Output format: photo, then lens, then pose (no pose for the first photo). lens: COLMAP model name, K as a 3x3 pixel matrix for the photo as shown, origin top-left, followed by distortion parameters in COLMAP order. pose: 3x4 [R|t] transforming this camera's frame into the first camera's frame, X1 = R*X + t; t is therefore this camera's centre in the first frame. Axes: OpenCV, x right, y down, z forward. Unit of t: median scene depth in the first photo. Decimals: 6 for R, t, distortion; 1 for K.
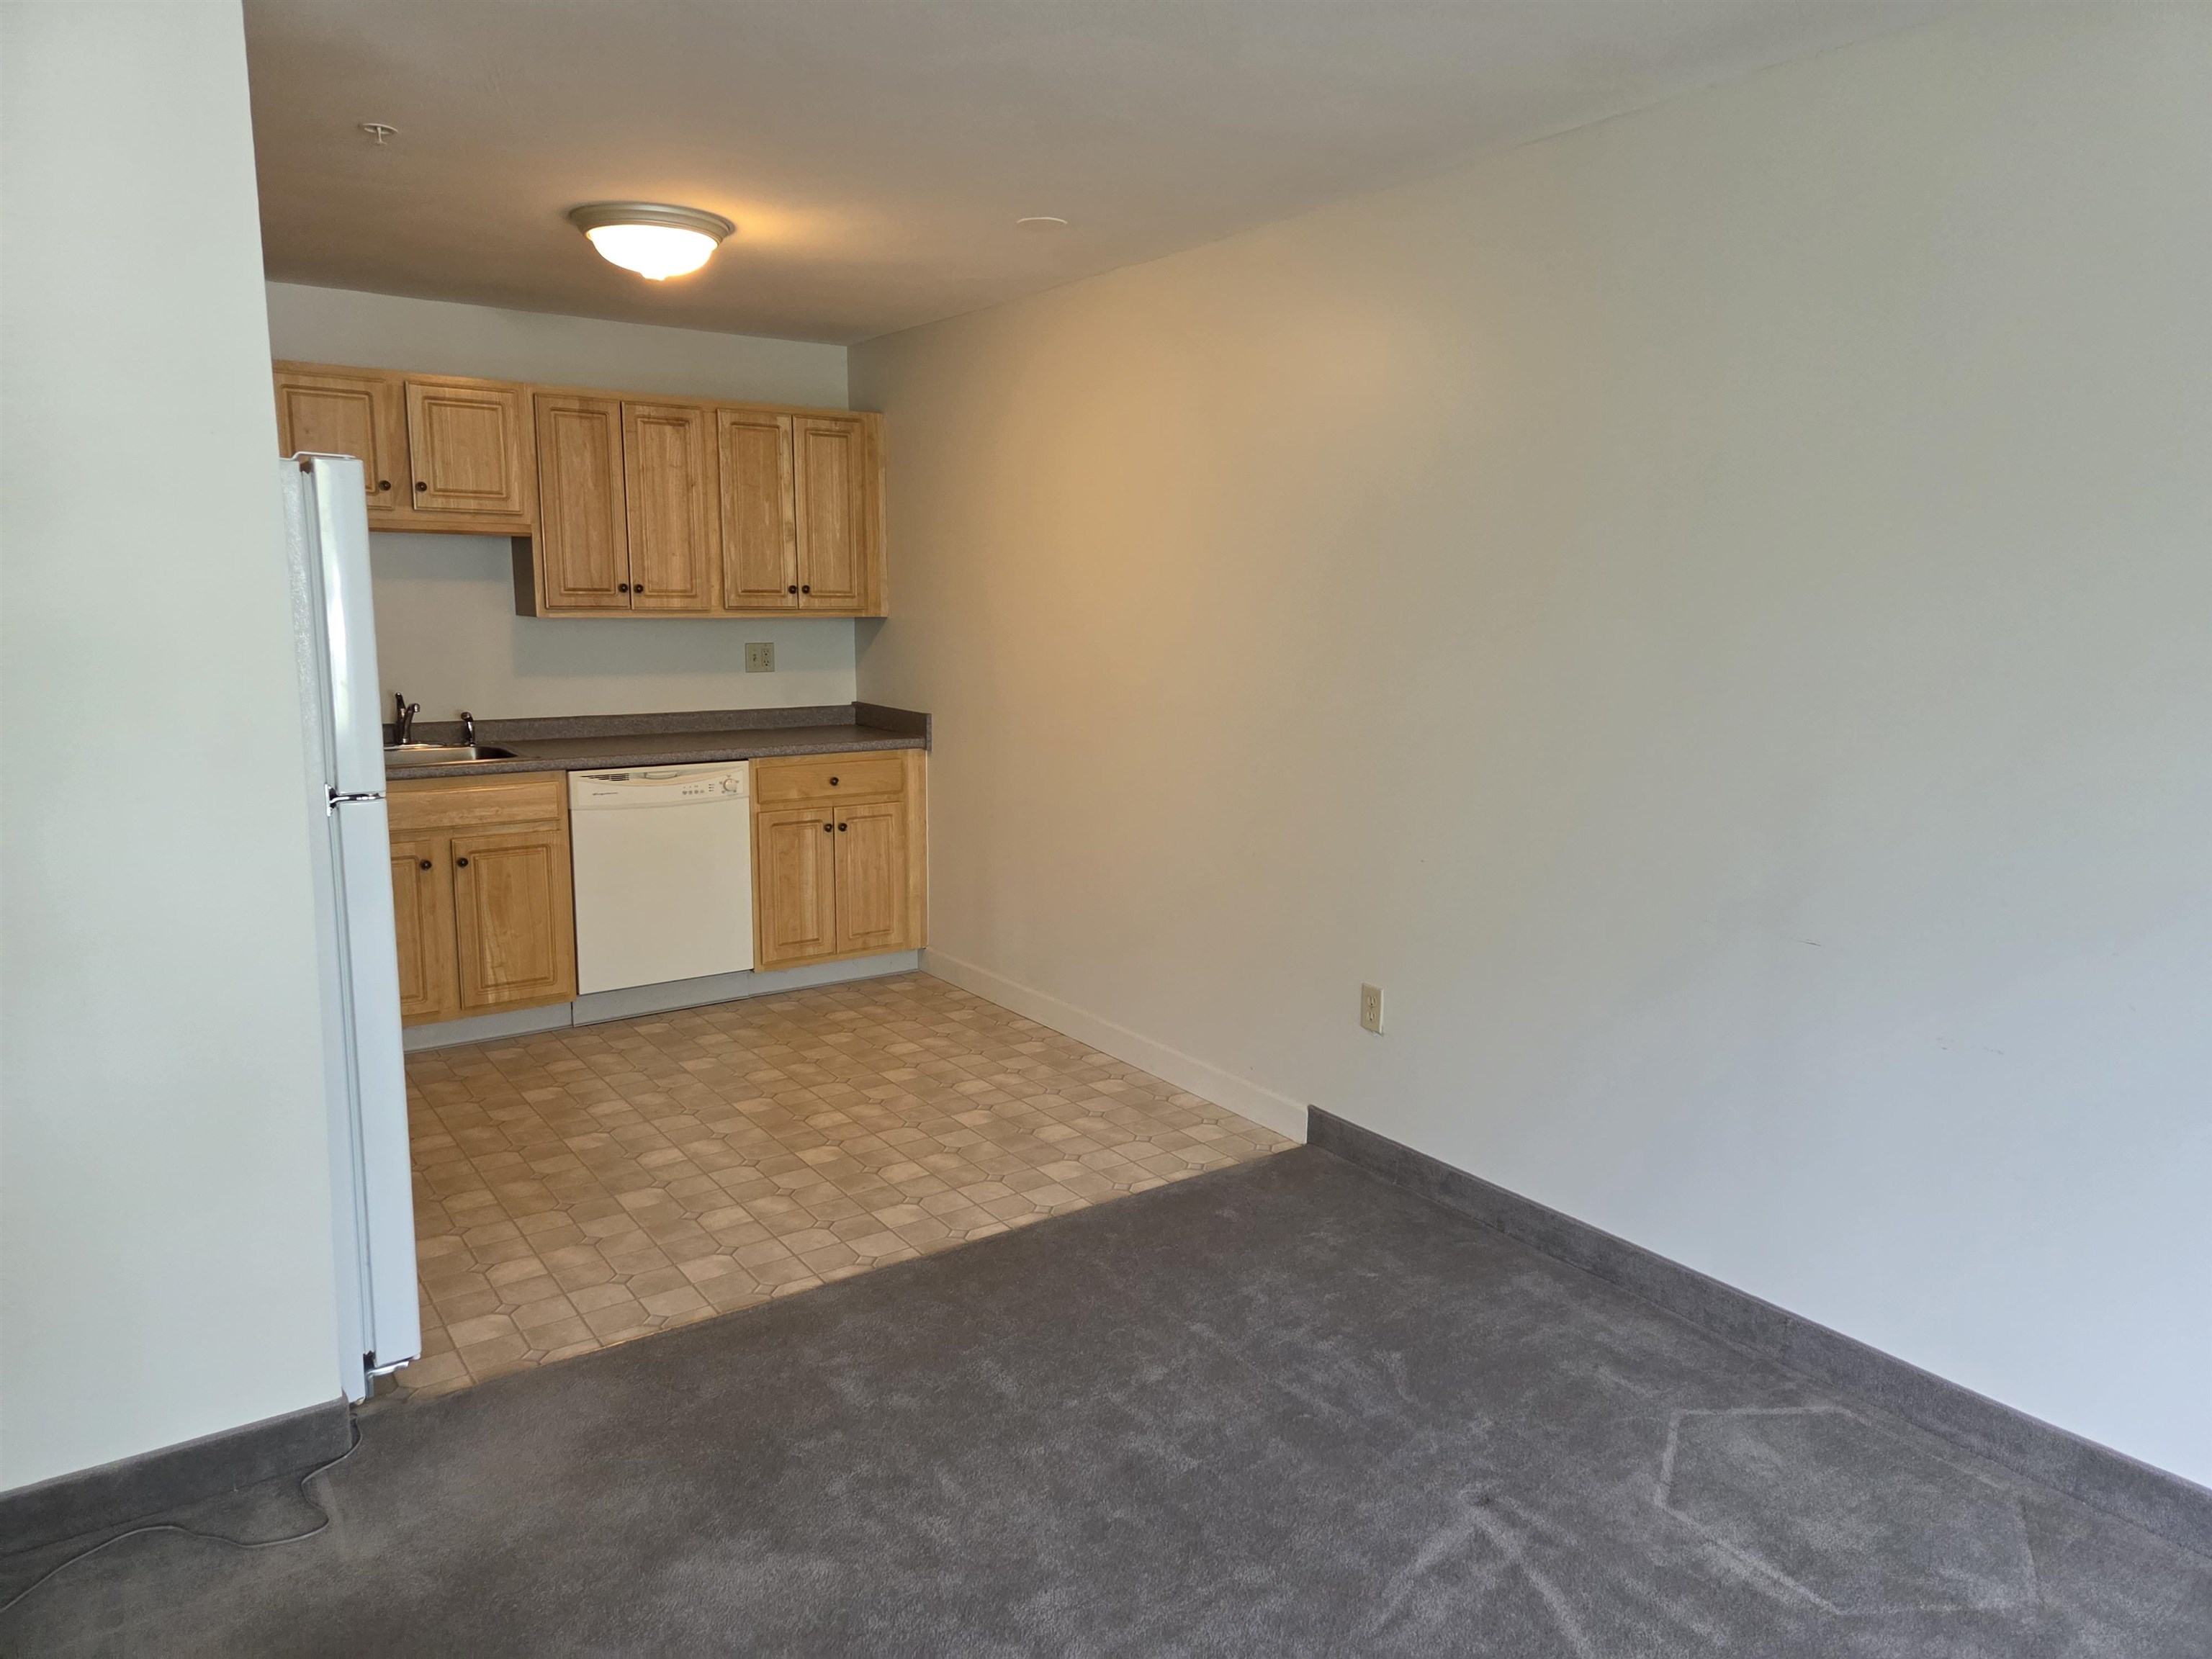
lens RADIAL K [[1489.3, 0, 1154.4], [0, 1489.3, 829.4], [0, 0, 1]] dist [0.083542, -0.079933]
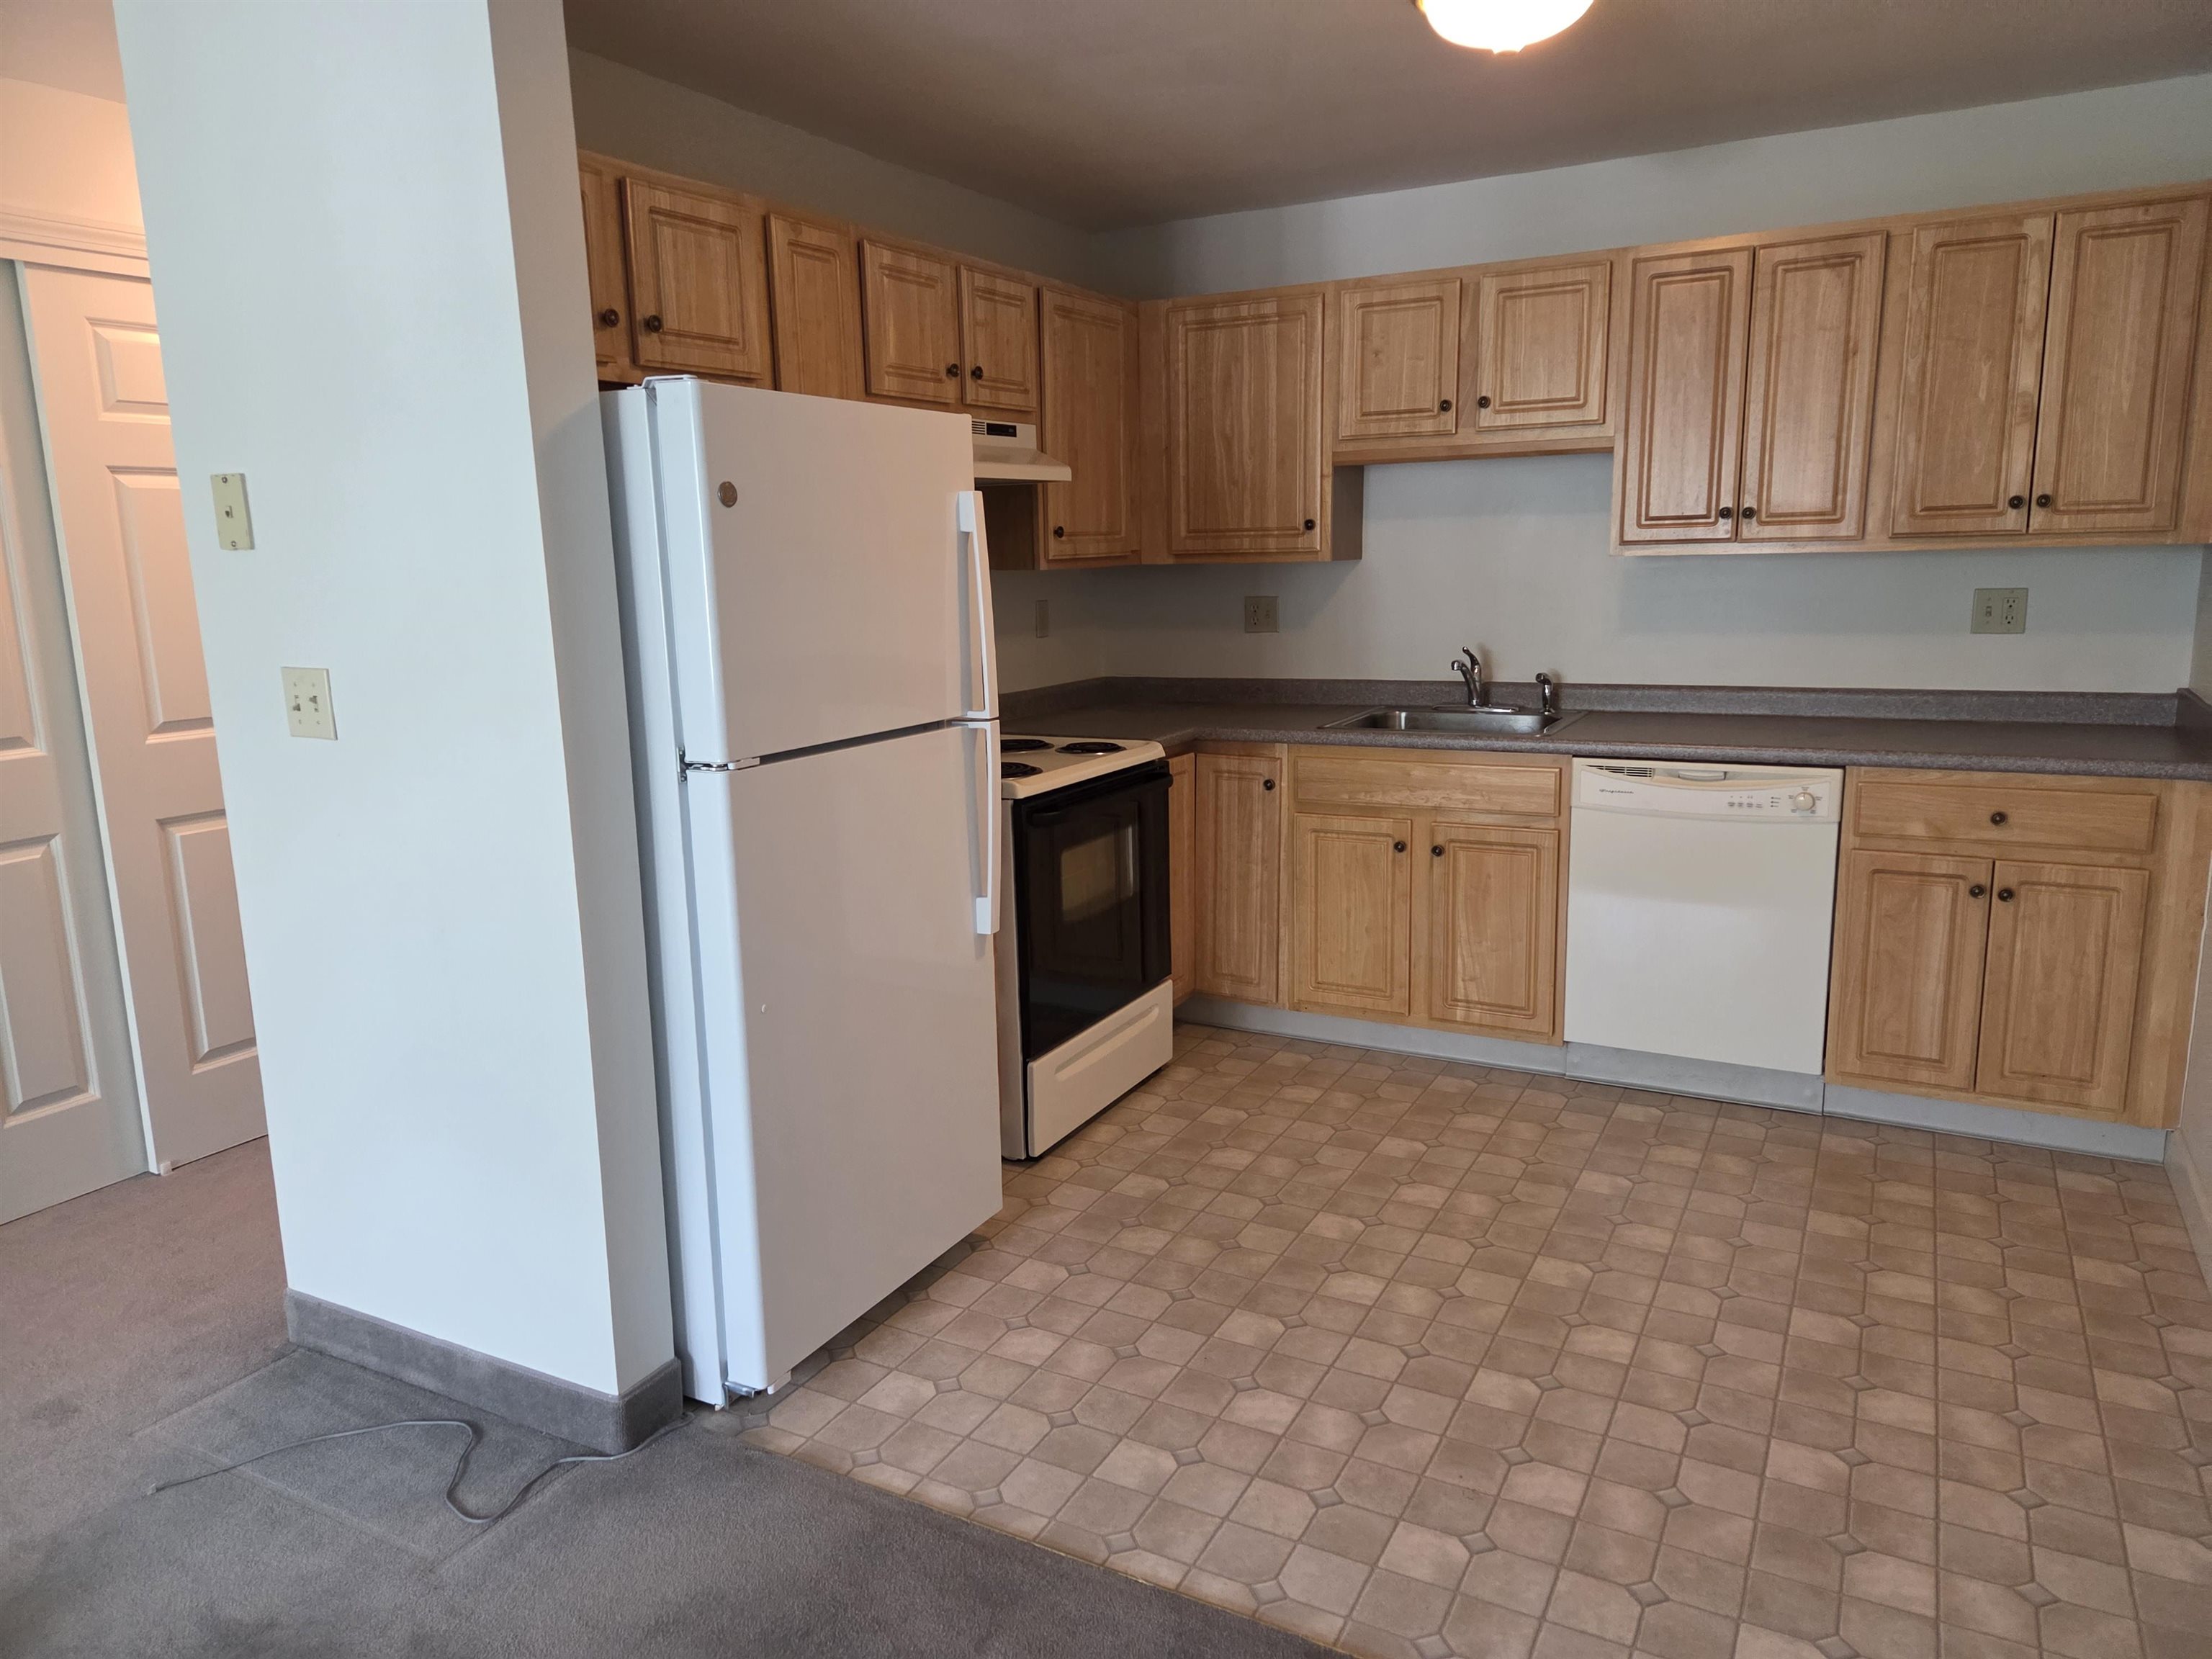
lens RADIAL K [[1489.3, 0, 1154.4], [0, 1489.3, 829.4], [0, 0, 1]] dist [0.083542, -0.079933]
pose [[0.427495, 0.154597, -0.890700, 0.198295], [-0.116412, 0.986480, 0.115349, -0.061557], [0.896491, 0.054377, 0.439713, 0.439939]]
